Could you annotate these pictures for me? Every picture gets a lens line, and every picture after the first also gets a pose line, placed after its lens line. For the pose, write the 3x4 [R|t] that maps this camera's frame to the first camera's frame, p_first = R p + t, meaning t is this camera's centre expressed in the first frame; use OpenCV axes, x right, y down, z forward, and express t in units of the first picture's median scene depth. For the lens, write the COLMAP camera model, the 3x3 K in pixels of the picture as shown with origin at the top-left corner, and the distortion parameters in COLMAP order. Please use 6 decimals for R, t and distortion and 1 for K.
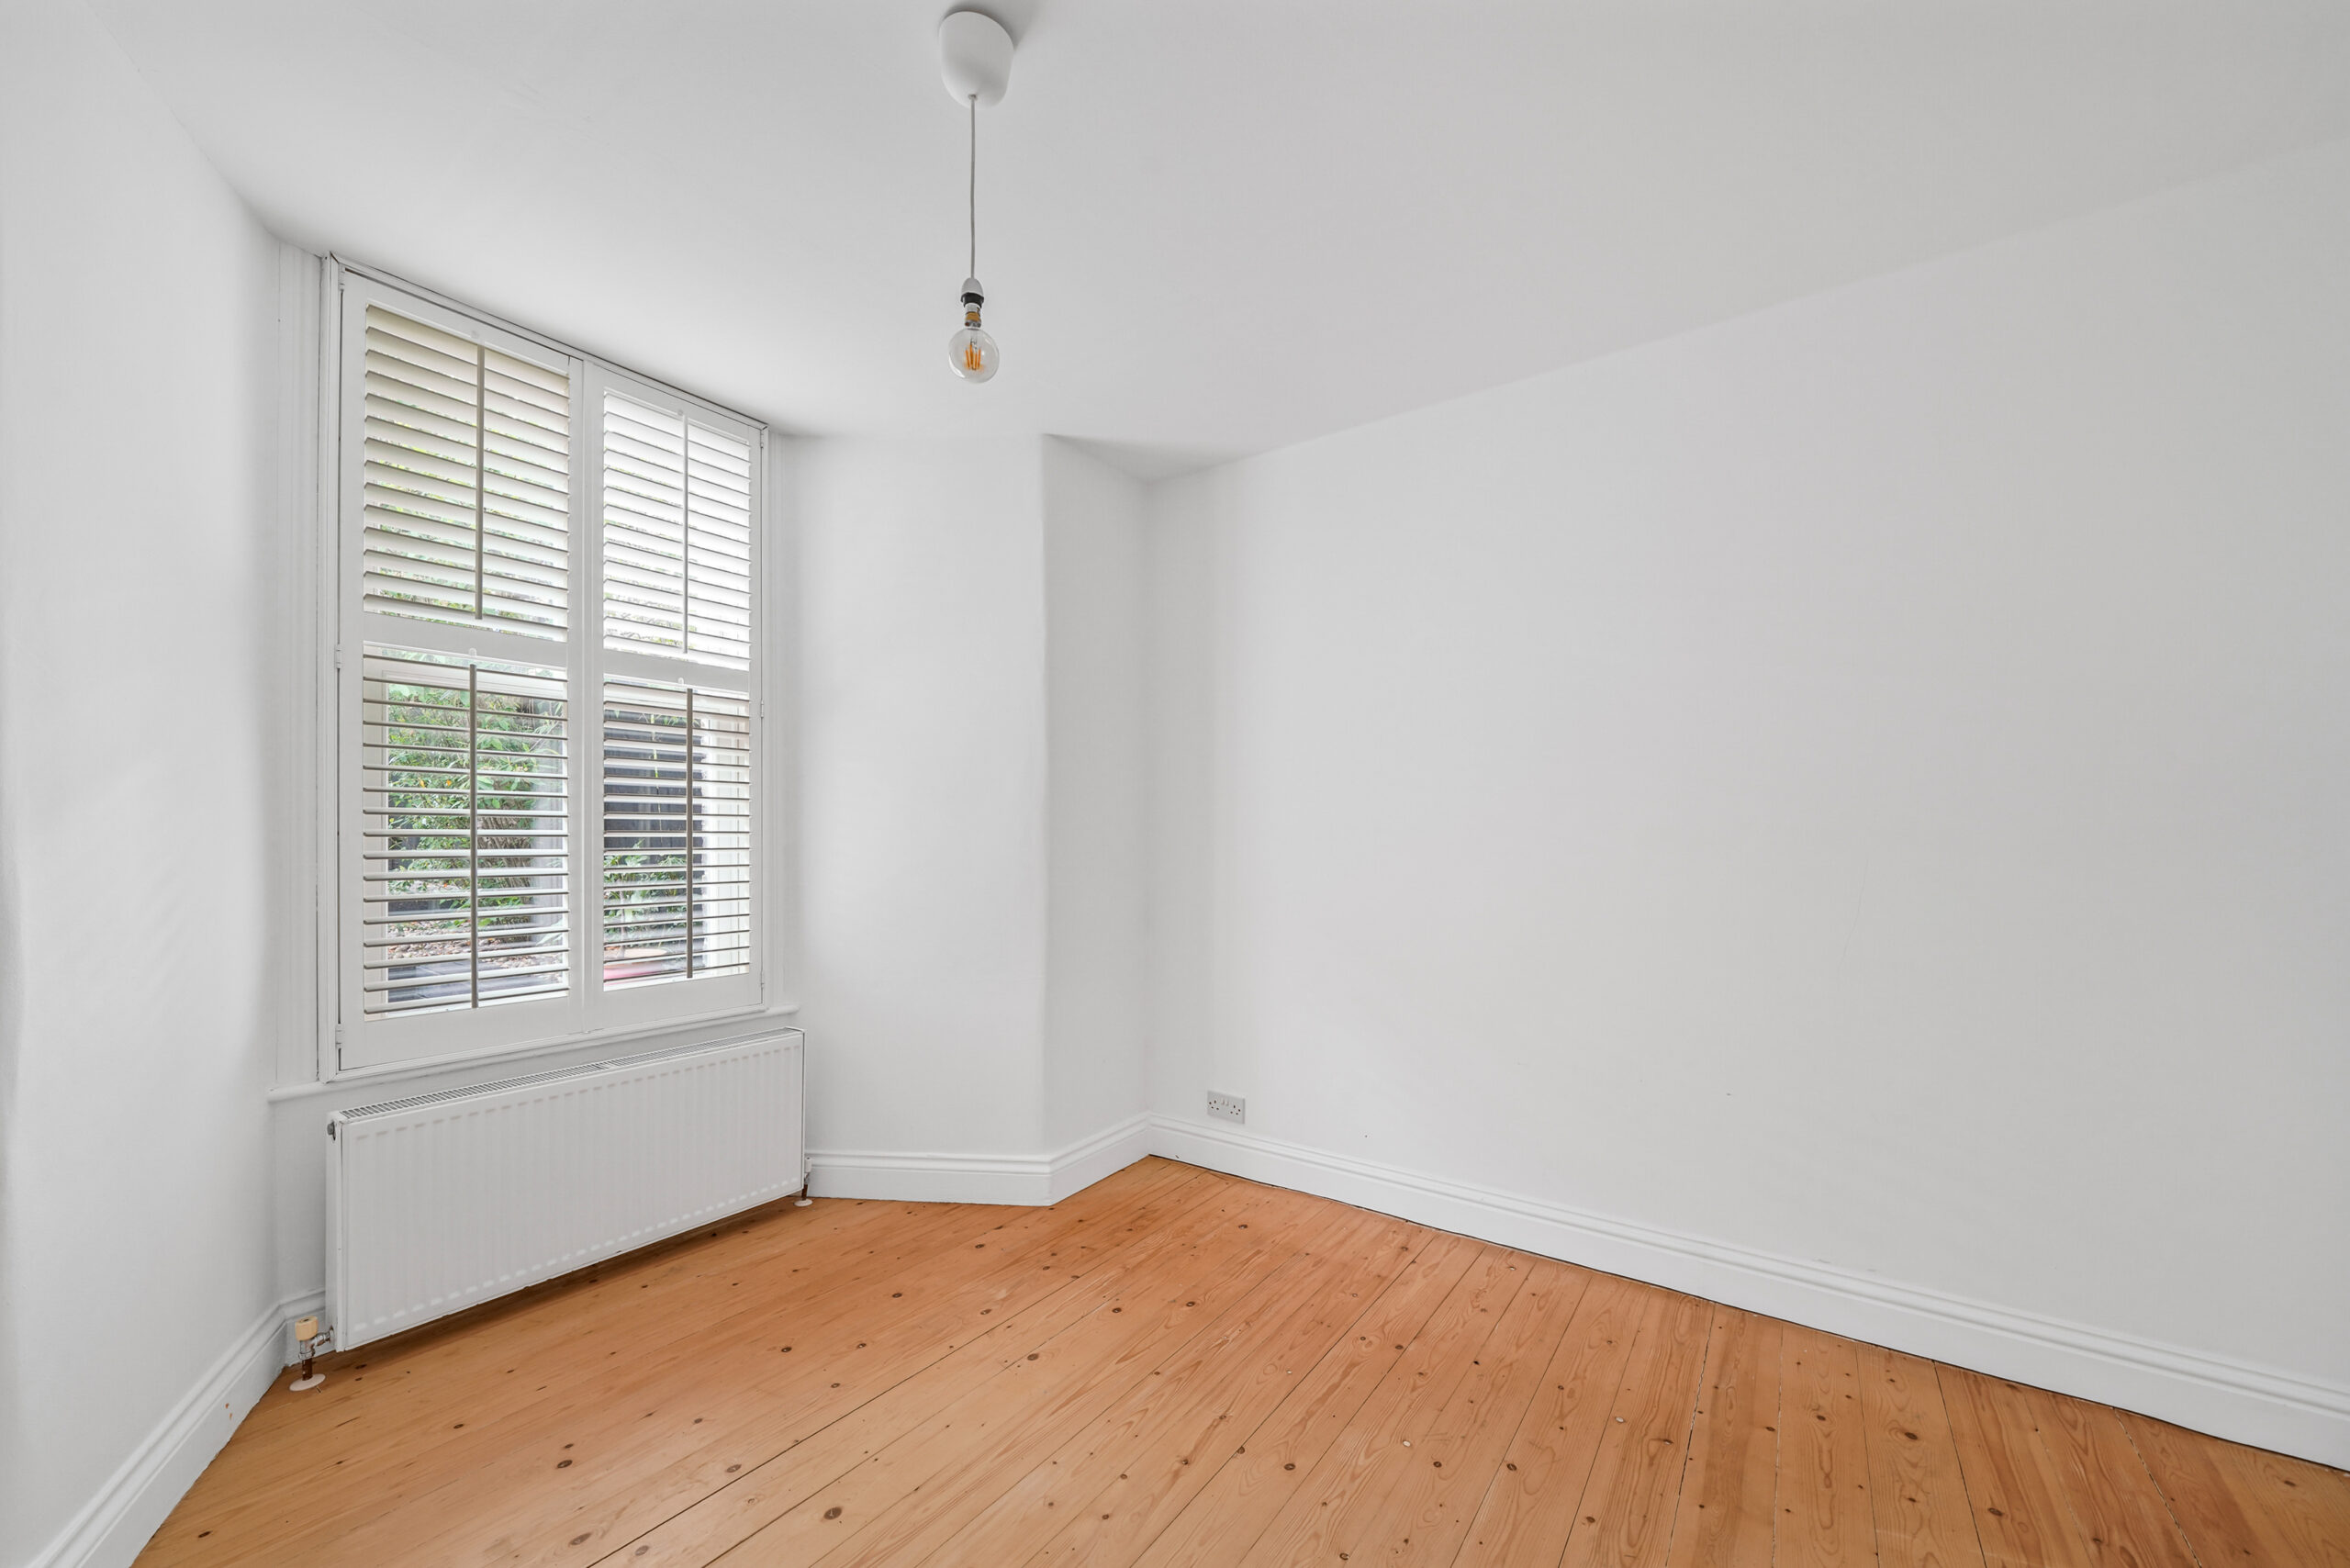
lens RADIAL K [[930.4, 0, 1141.2], [0, 930.4, 826.7], [0, 0, 1]] dist [0.000701, 0.000101]
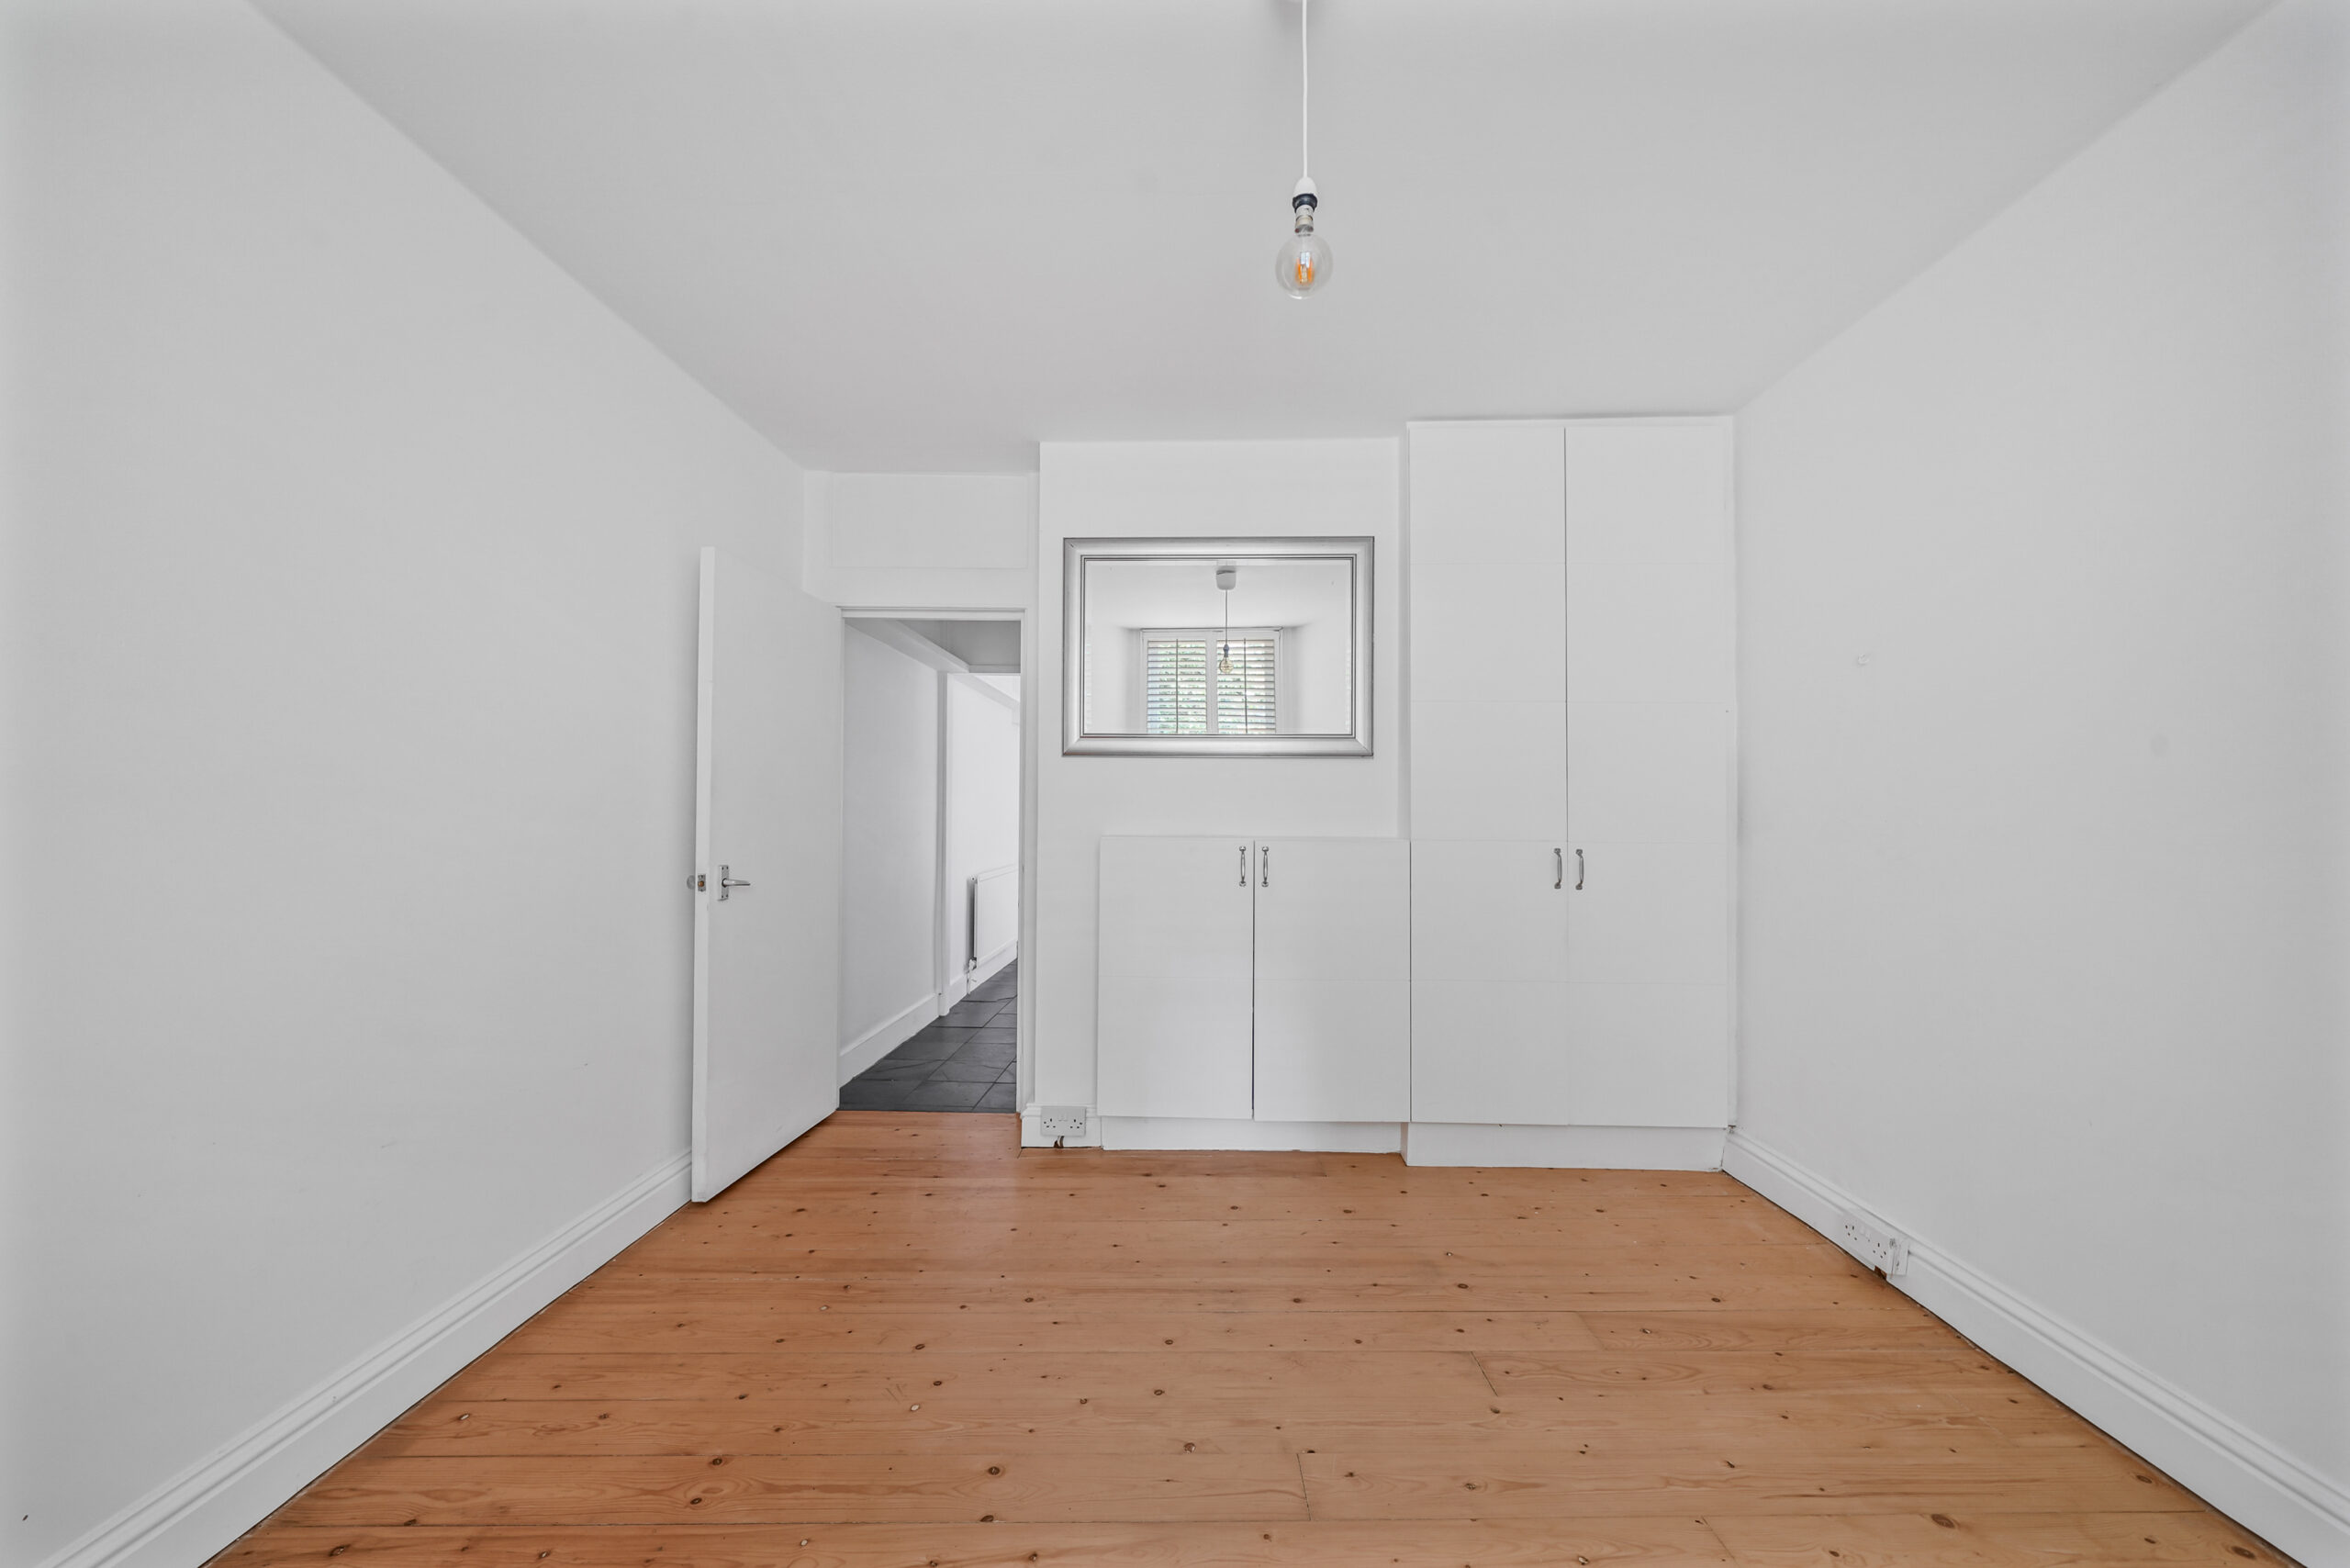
lens RADIAL K [[809.0, 0, 1164.5], [0, 809.0, 807.0], [0, 0, 1]] dist [-0.000943, -0.000221]
pose [[-0.588455, 0.015553, 0.808380, -0.435693], [-0.004238, 0.999742, -0.022320, 0.013002], [-0.808519, -0.016560, -0.588237, 0.937704]]
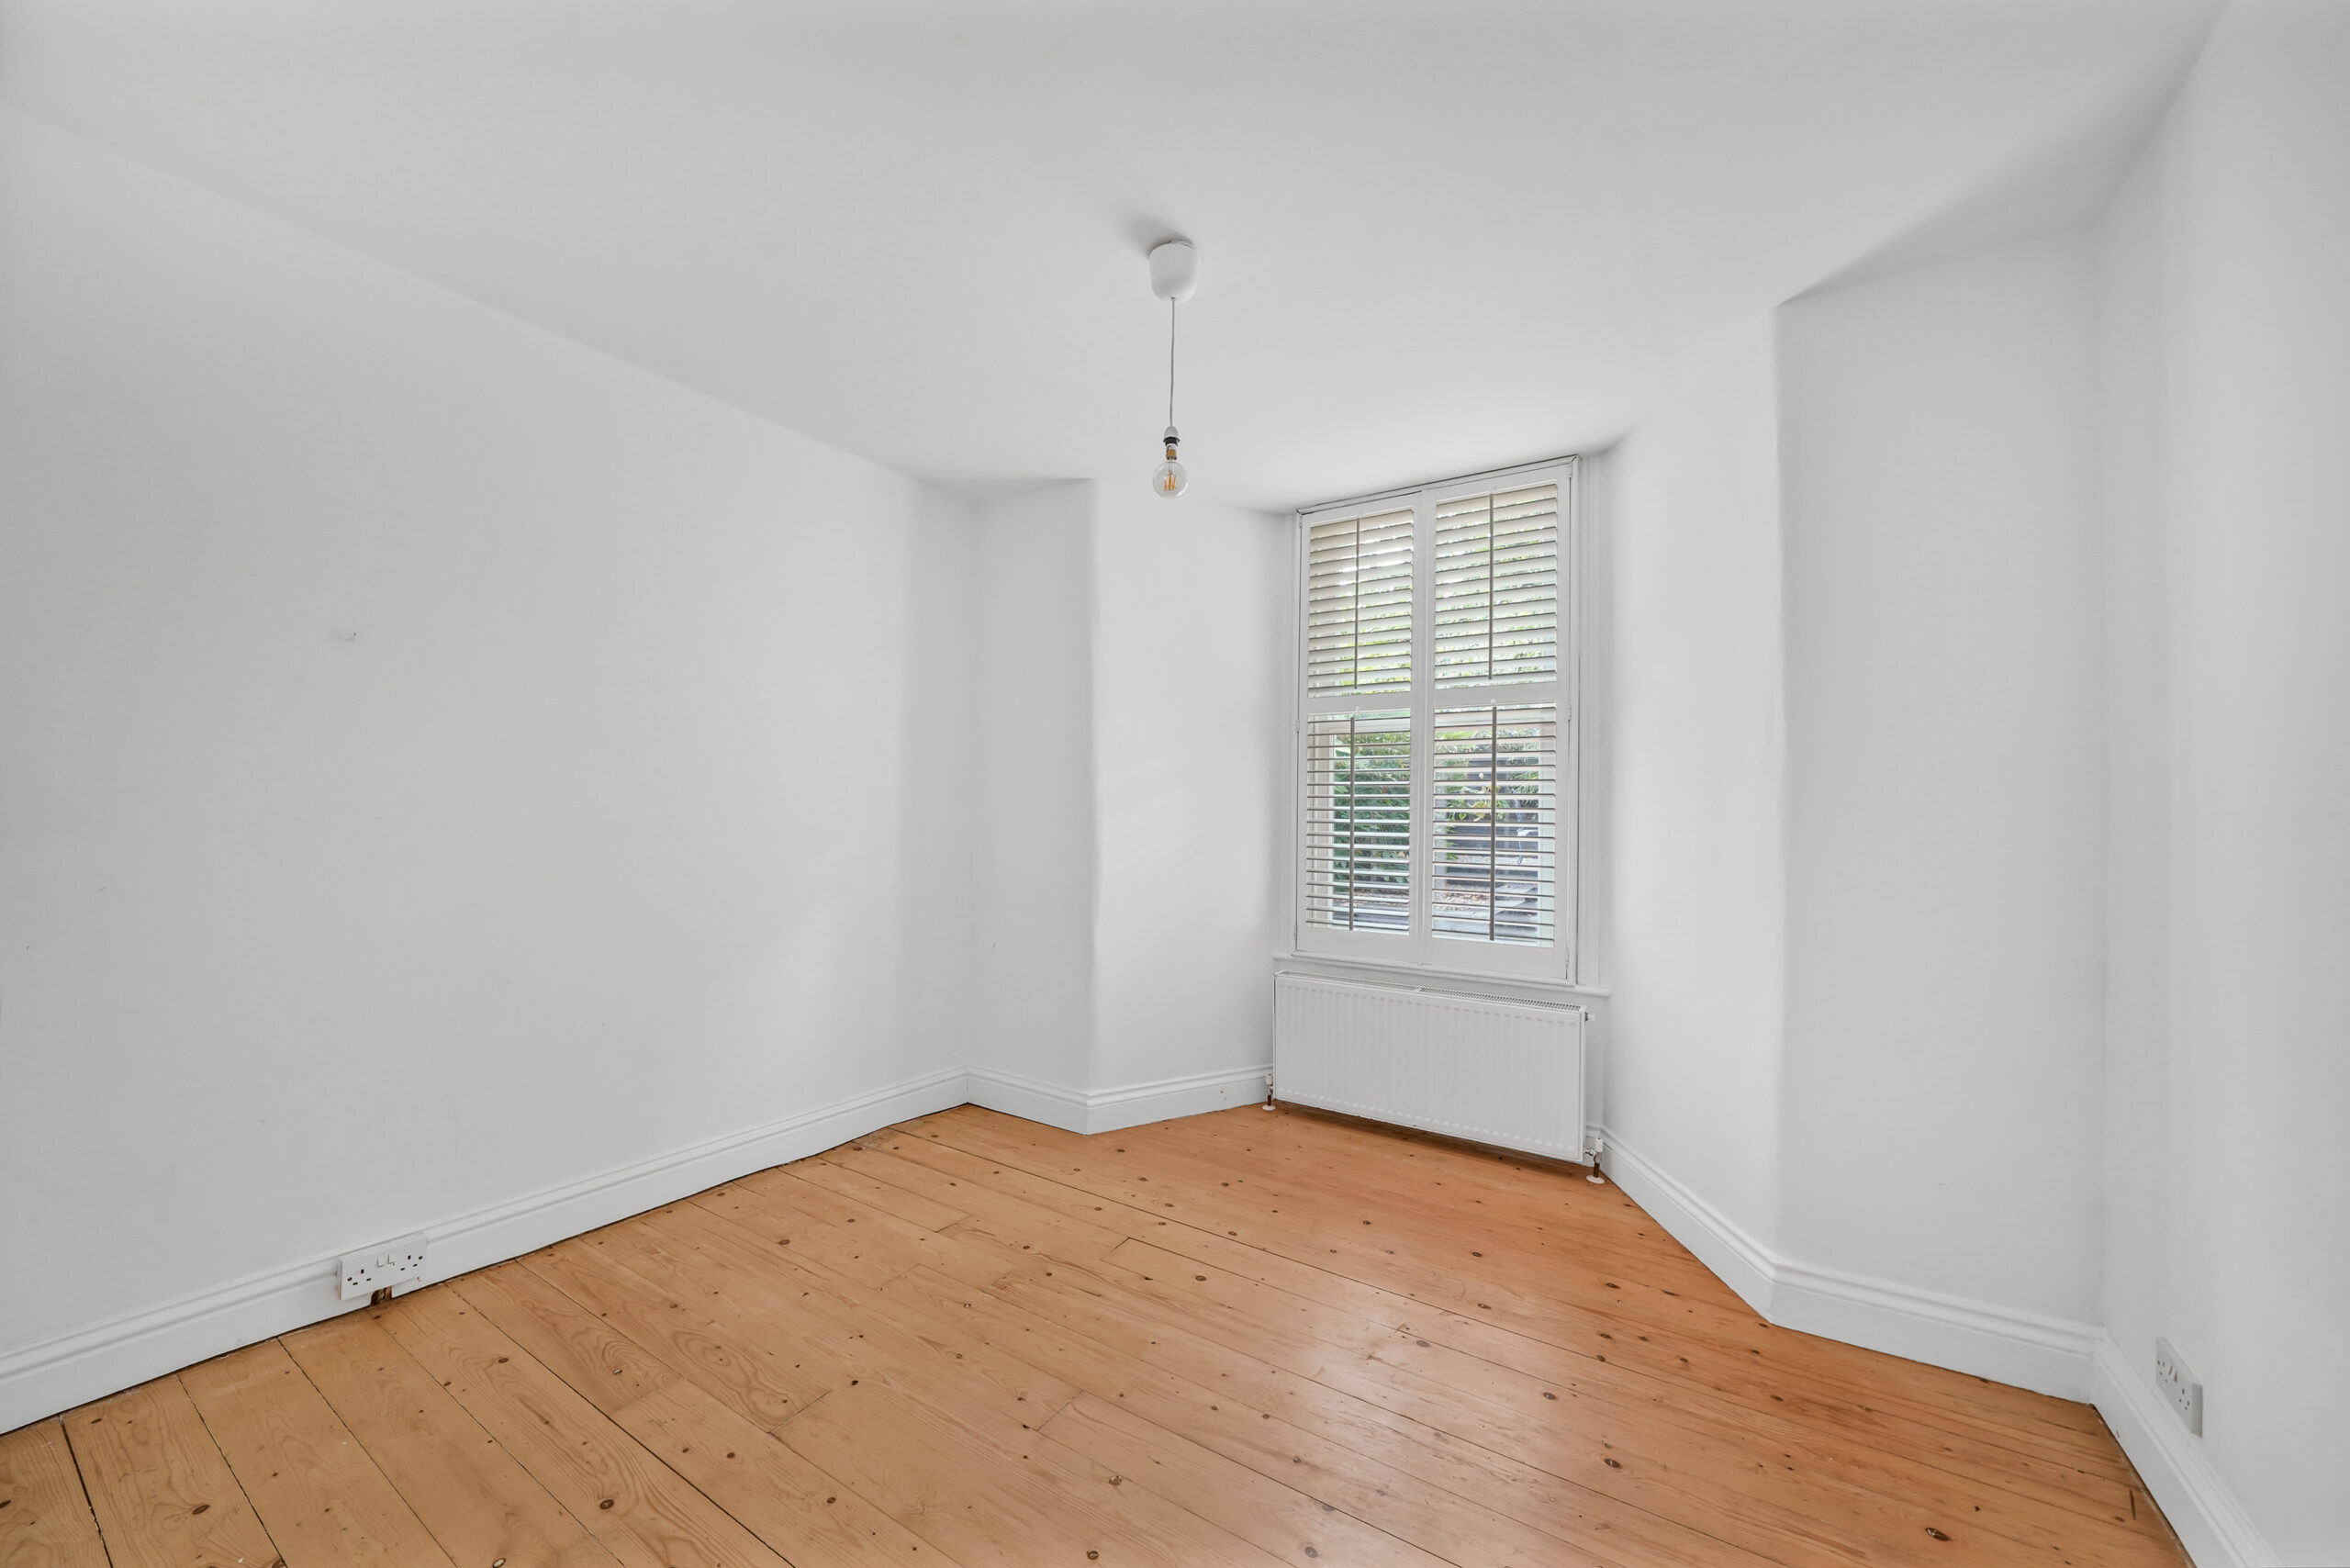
lens RADIAL K [[809.0, 0, 1164.5], [0, 809.0, 807.0], [0, 0, 1]] dist [-0.000943, -0.000221]
pose [[0.065929, -0.013646, -0.997731, 0.628546], [-0.004130, 0.999894, -0.013948, 0.002017], [0.997816, 0.005040, 0.065866, 0.556713]]
